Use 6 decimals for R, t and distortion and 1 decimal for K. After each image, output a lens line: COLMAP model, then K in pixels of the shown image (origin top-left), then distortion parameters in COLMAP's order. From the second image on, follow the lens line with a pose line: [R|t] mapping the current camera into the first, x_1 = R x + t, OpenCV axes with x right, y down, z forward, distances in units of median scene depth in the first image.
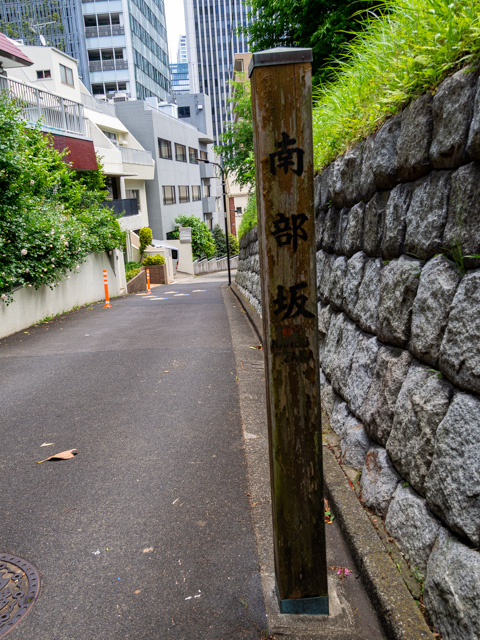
lens RADIAL K [[566.4, 0, 240.9], [0, 566.4, 318.9], [0, 0, 1]] dist [0.034913, -0.006646]
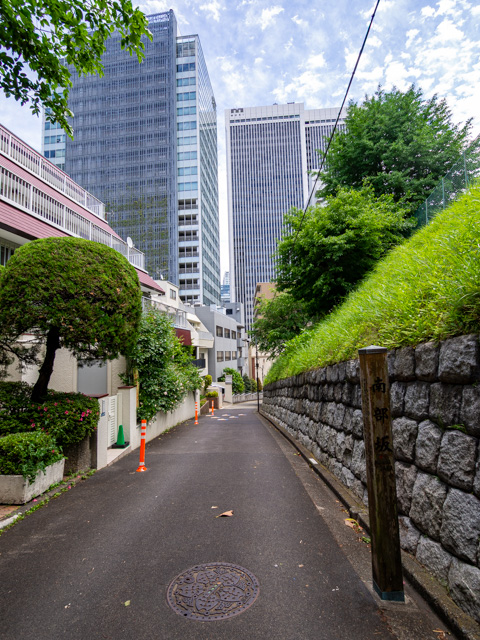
lens RADIAL K [[338.1, 0, 239.7], [0, 338.1, 322.9], [0, 0, 1]] dist [-0.001681, -0.001734]
pose [[0.998739, 0.028851, -0.041083, -0.227202], [-0.039905, 0.952792, -0.300991, -0.030967], [0.030459, 0.302251, 0.952742, -0.264781]]
